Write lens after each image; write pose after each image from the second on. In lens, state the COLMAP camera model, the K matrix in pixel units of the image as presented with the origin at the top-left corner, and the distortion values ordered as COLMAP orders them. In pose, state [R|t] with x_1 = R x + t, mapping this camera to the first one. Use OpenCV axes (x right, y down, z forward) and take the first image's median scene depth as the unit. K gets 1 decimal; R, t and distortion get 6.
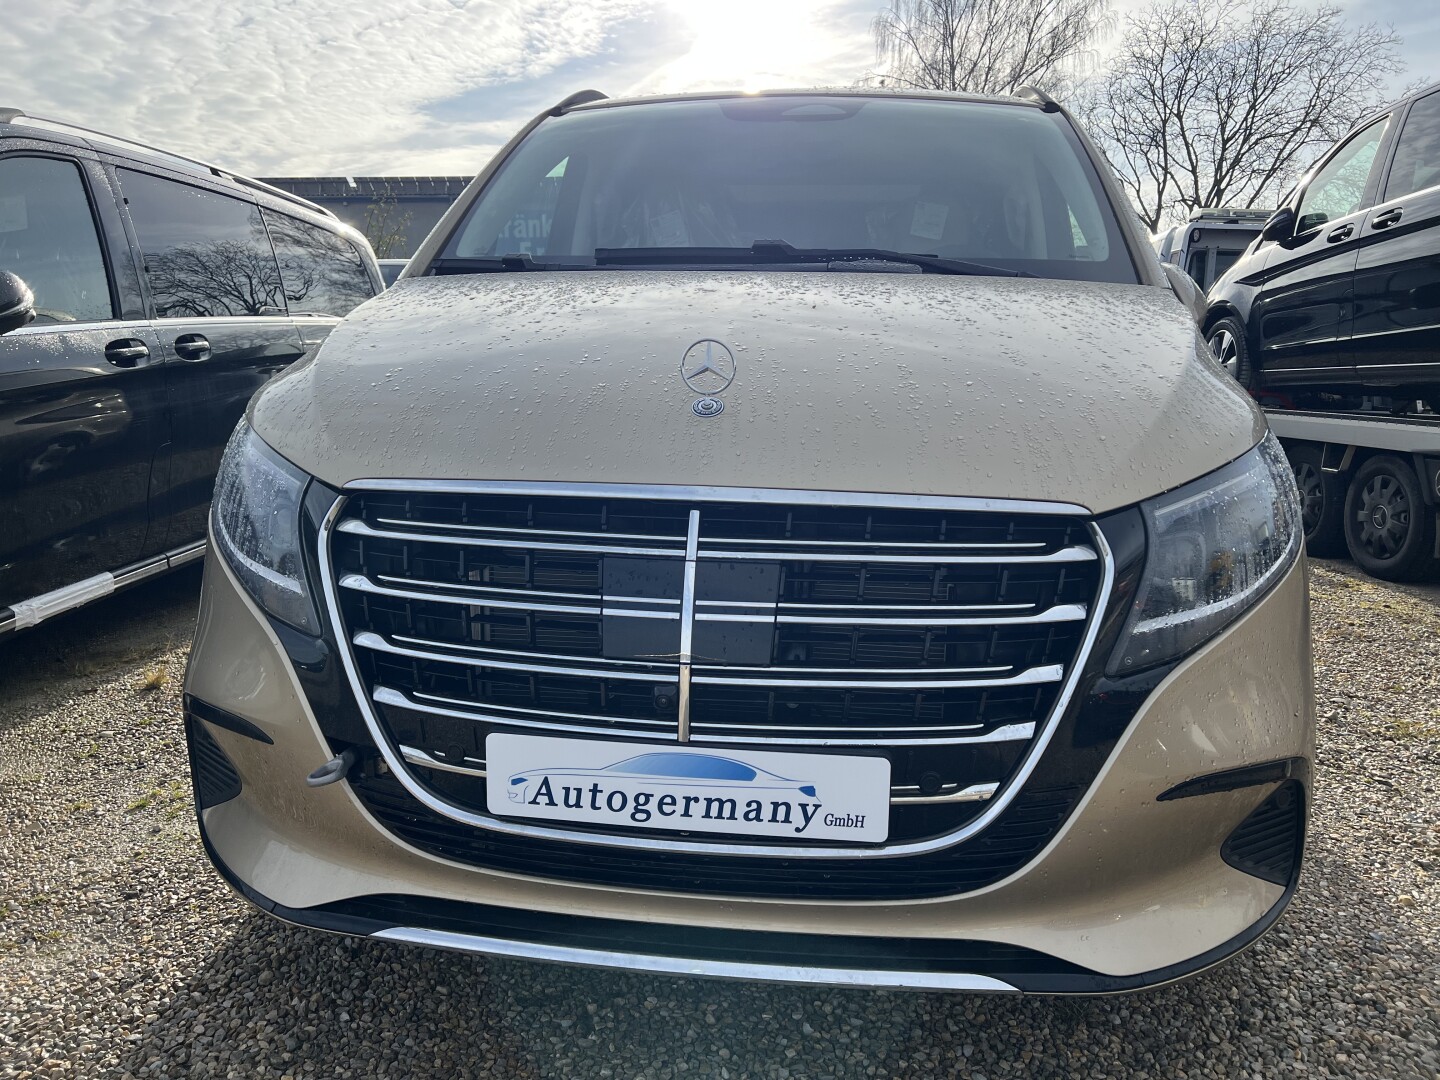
lens RADIAL K [[1069.2, 0, 745.4], [0, 1069.2, 529.2], [0, 0, 1]] dist [0.063870, -0.068312]
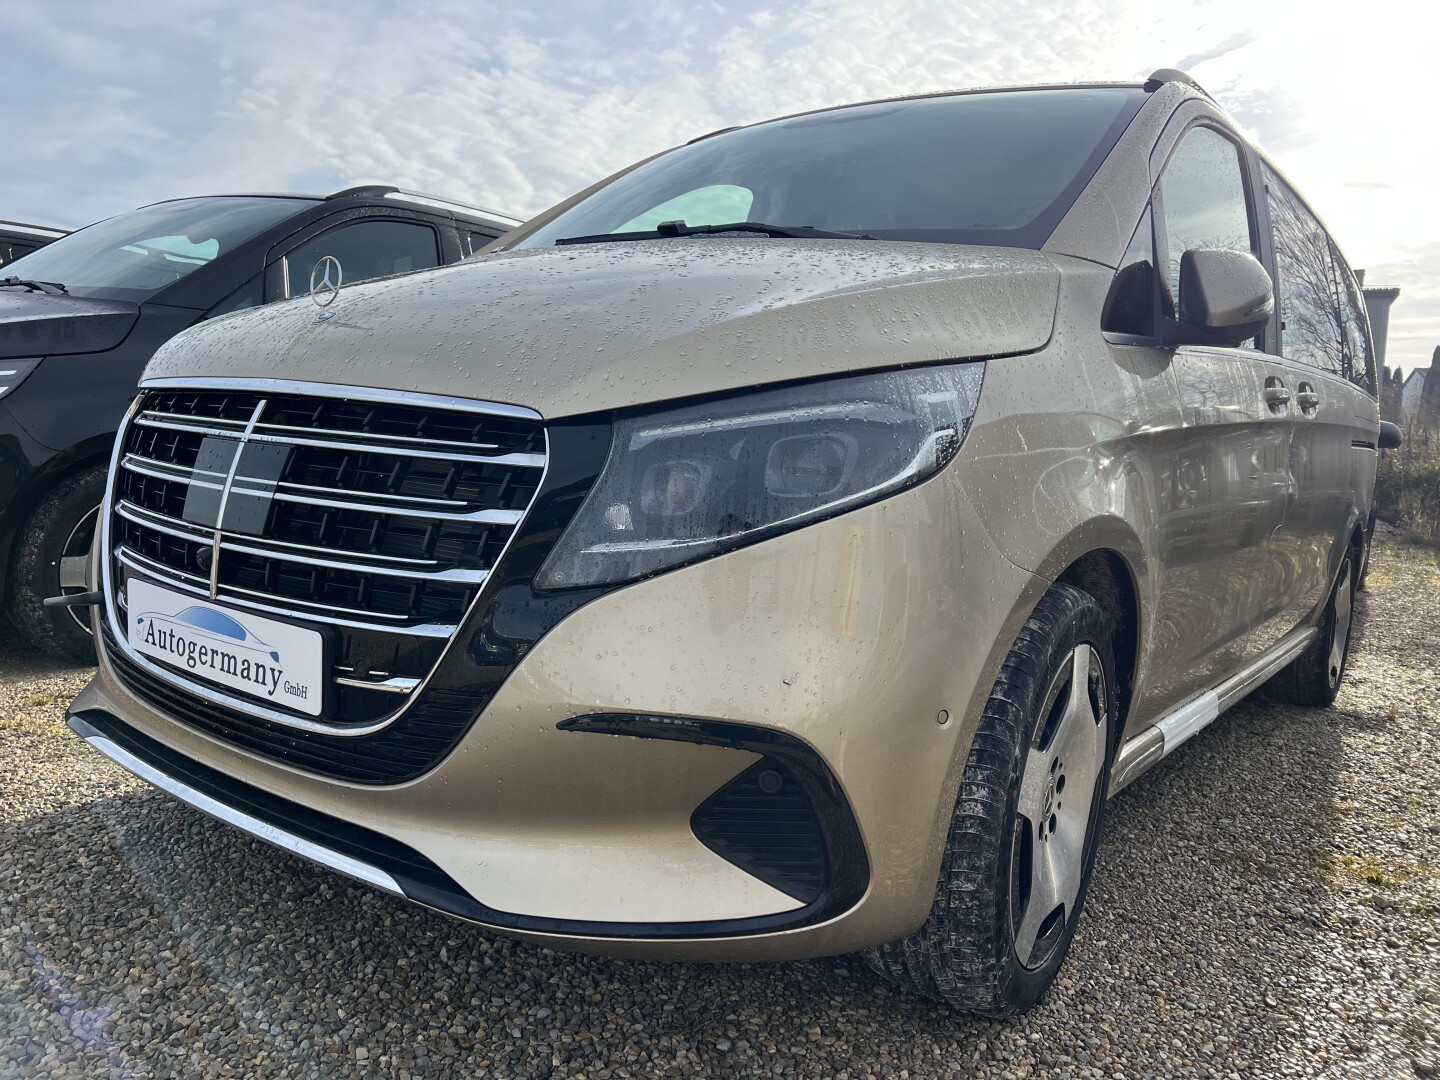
lens RADIAL K [[1069.2, 0, 711.2], [0, 1069.2, 543.1], [0, 0, 1]] dist [0.063870, -0.068312]
pose [[0.862519, 0.093673, -0.497279, 0.936069], [-0.131323, 0.990483, -0.041198, 0.115235], [0.488687, 0.100838, 0.866612, 0.258138]]
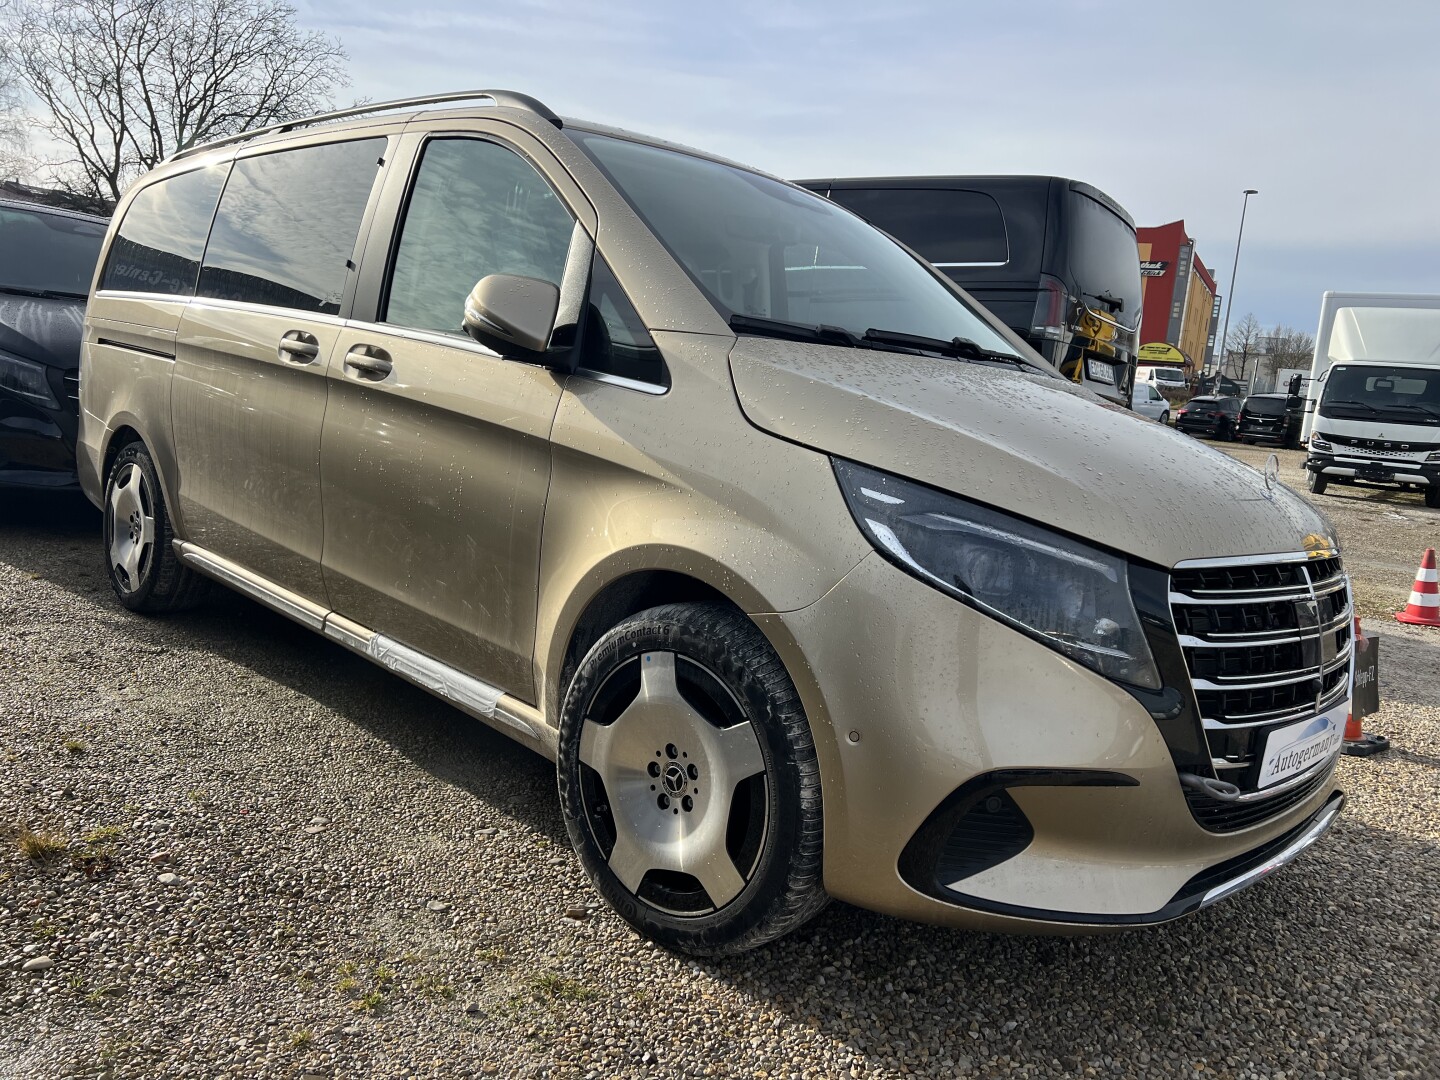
lens RADIAL K [[1069.2, 0, 718.3], [0, 1069.2, 531.5], [0, 0, 1]] dist [0.063870, -0.068312]
pose [[0.615419, -0.053112, 0.786408, -1.824970], [0.030079, 0.998583, 0.043903, -0.165634], [-0.787626, -0.003364, 0.616145, 0.692492]]
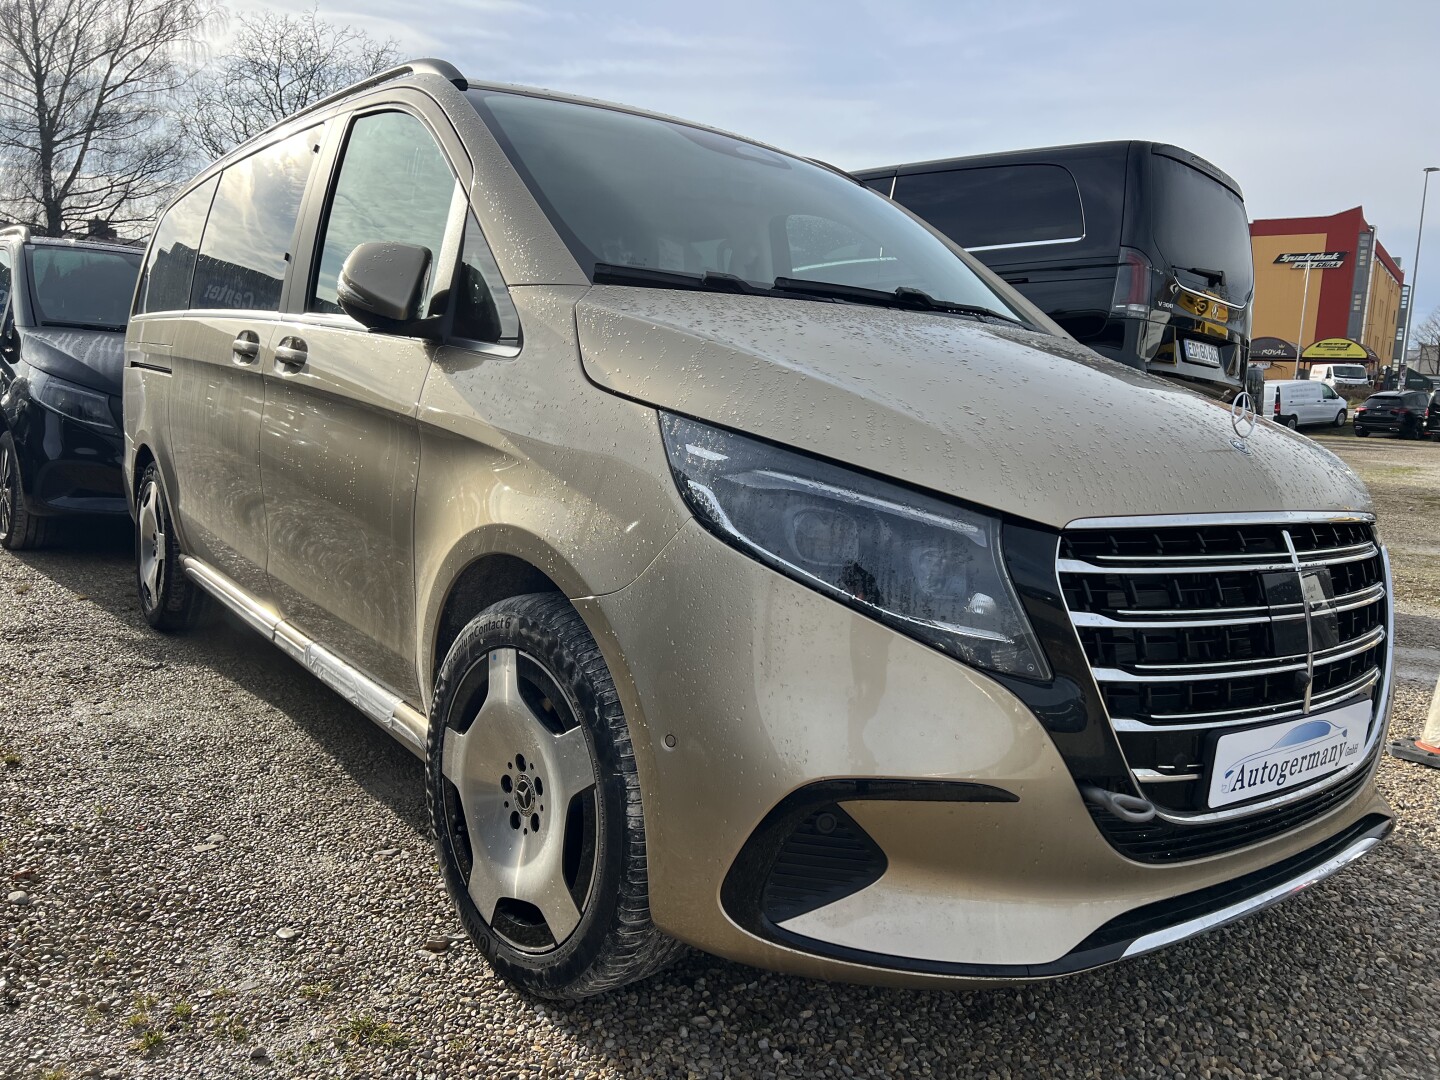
lens RADIAL K [[1069.2, 0, 716.5], [0, 1069.2, 543.4], [0, 0, 1]] dist [0.063870, -0.068312]
pose [[0.717522, -0.061762, 0.693792, -1.404794], [0.060700, 0.997816, 0.026051, -0.076625], [-0.693886, 0.023421, 0.719704, 0.544986]]
